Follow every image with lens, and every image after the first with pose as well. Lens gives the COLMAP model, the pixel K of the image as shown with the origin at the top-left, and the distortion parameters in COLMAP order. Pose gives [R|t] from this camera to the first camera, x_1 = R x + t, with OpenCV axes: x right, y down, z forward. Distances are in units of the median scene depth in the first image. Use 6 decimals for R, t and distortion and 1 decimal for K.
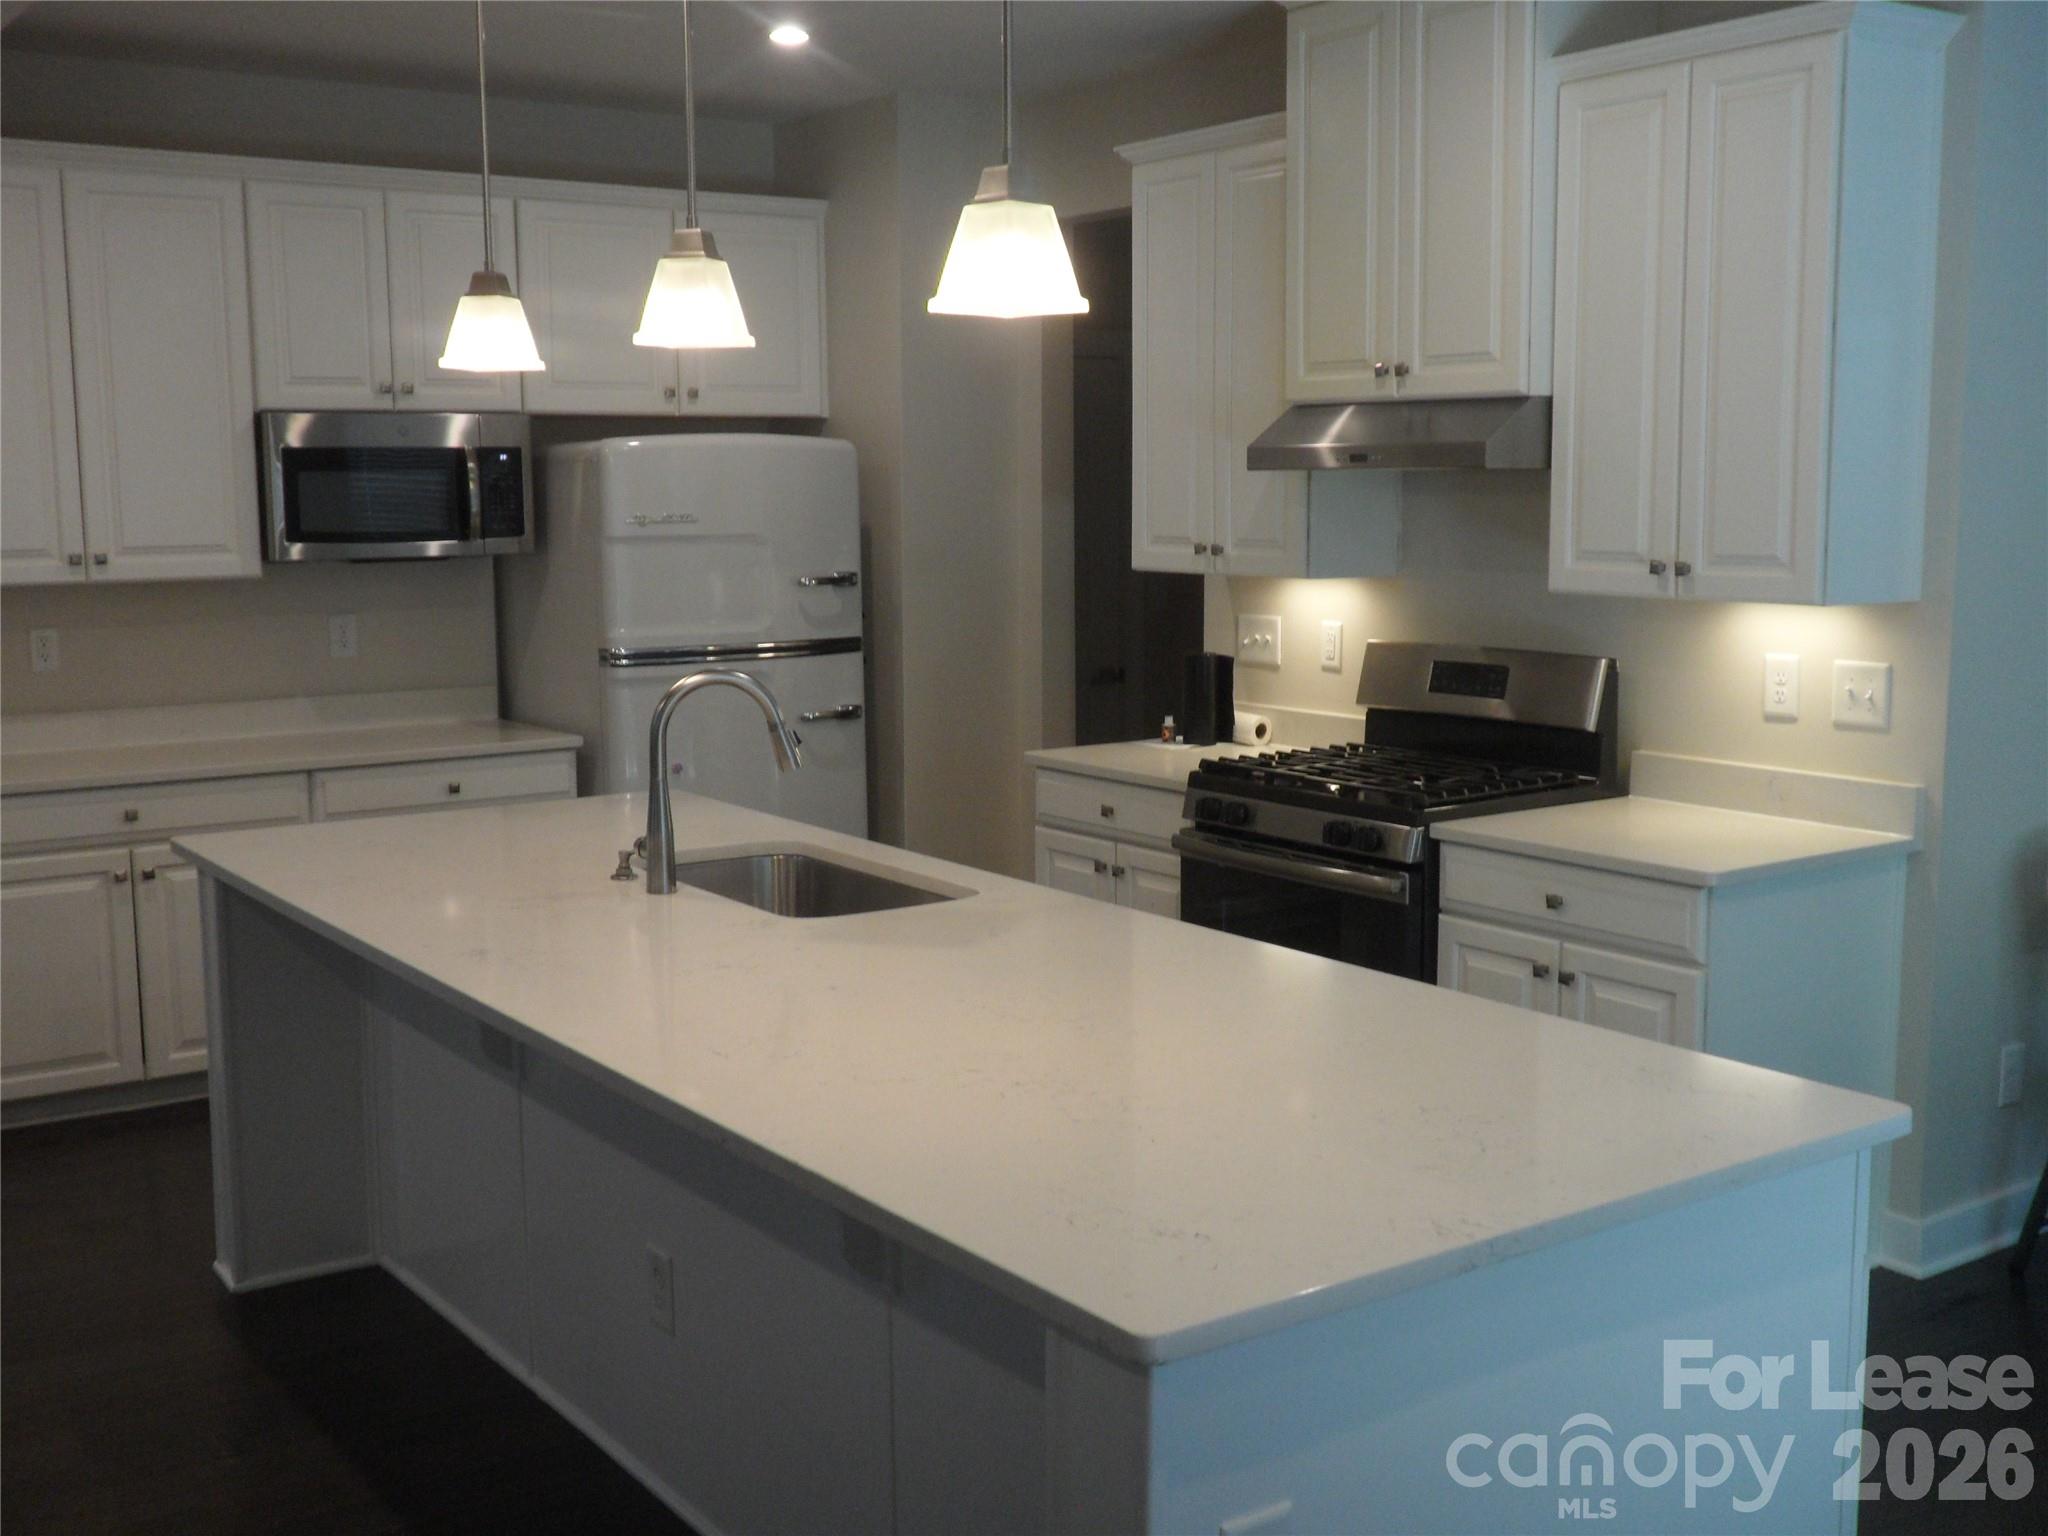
lens RADIAL K [[2175.8, 0, 1027.0], [0, 2175.8, 764.8], [0, 0, 1]] dist [-0.017558, 0.000000]
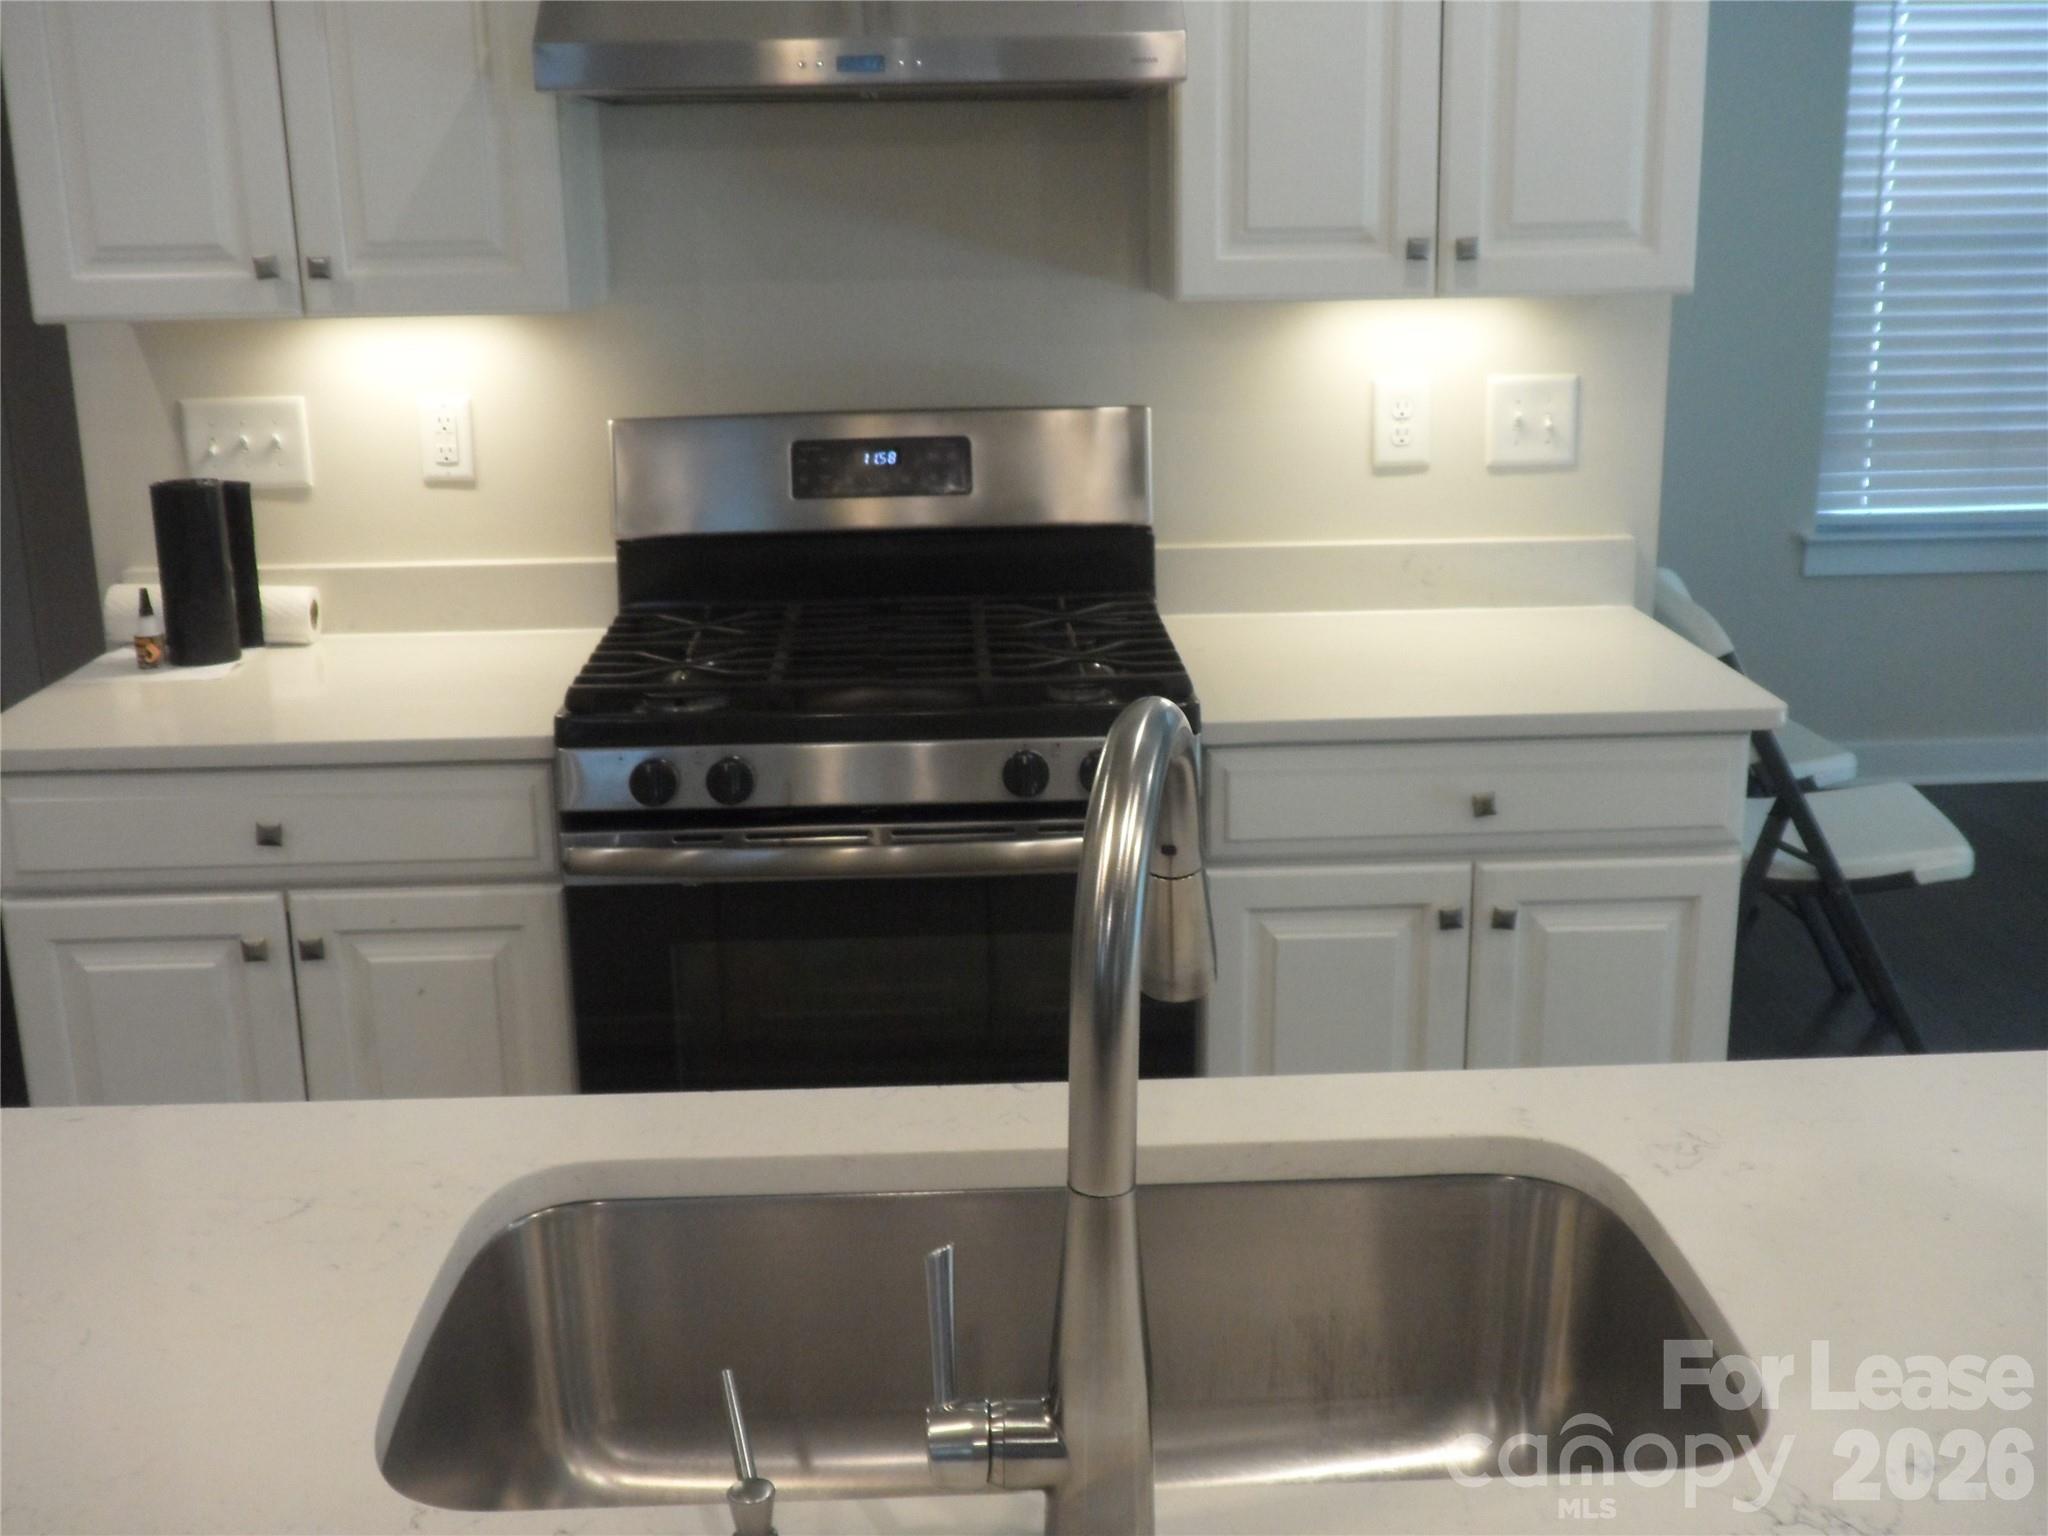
lens RADIAL K [[2175.8, 0, 1033.8], [0, 2175.8, 787.7], [0, 0, 1]] dist [-0.017558, 0.000000]
pose [[0.543323, -0.229669, 0.807498, -0.252718], [0.122157, 0.973243, 0.194618, -0.060262], [-0.830589, -0.007099, 0.556841, 0.596353]]
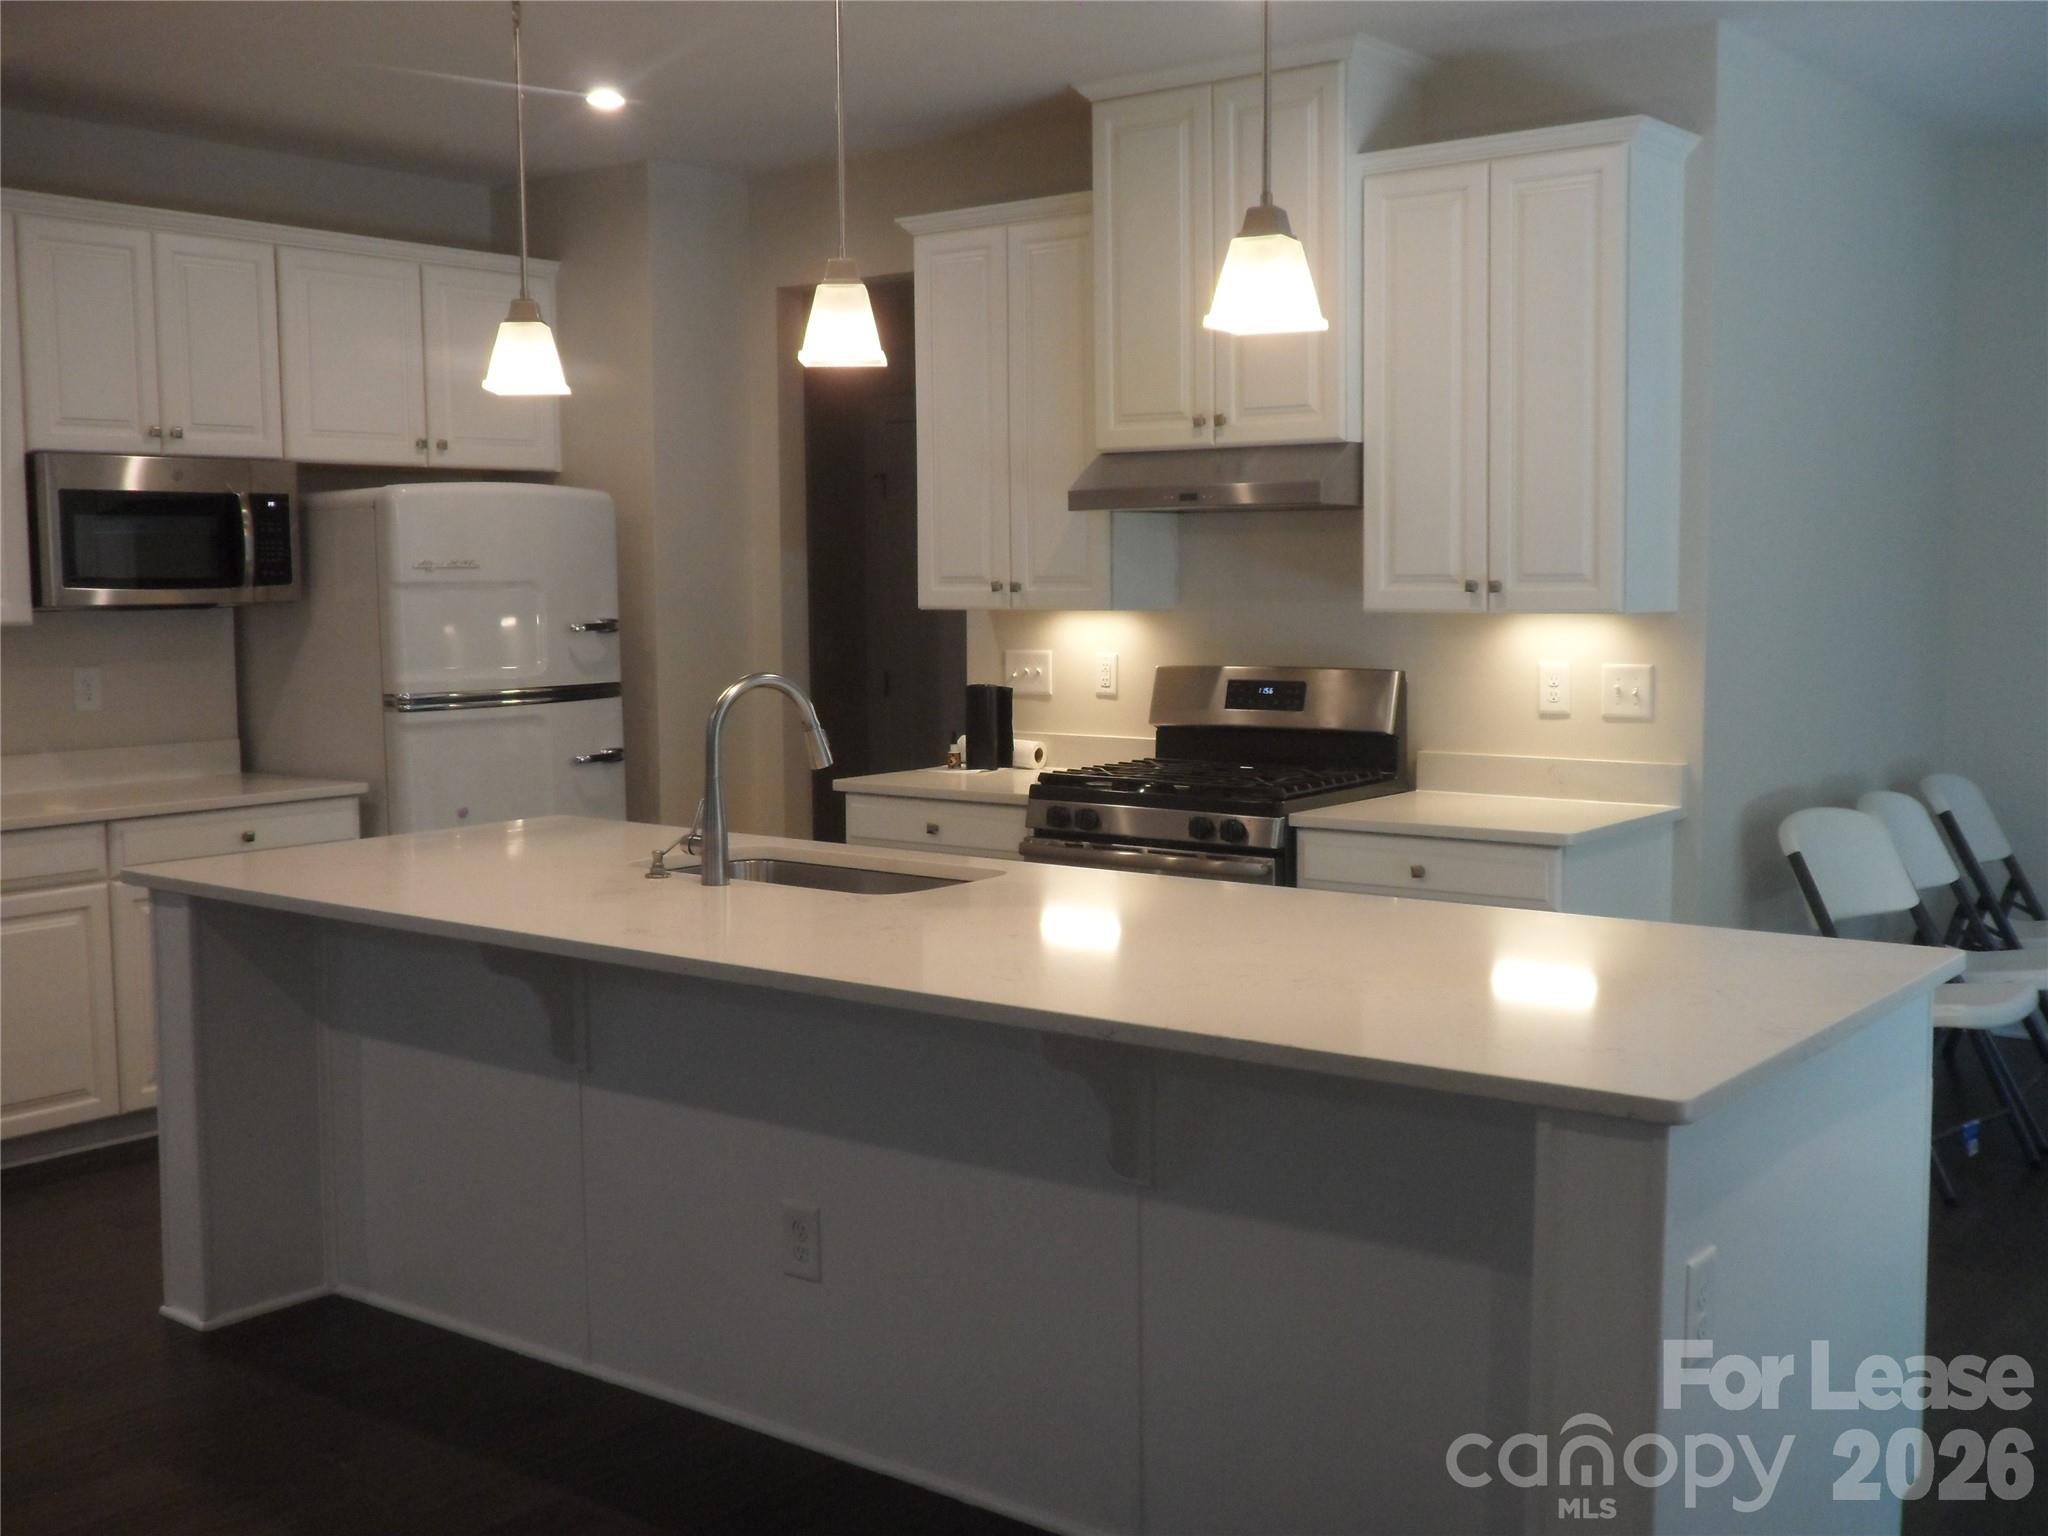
lens RADIAL K [[2175.8, 0, 1020.4], [0, 2175.8, 755.2], [0, 0, 1]] dist [-0.017558, 0.000000]
pose [[0.957675, -0.026914, 0.286591, -0.228207], [0.040925, 0.998236, -0.043010, 0.033046], [-0.284928, 0.052919, 0.957087, -0.041753]]
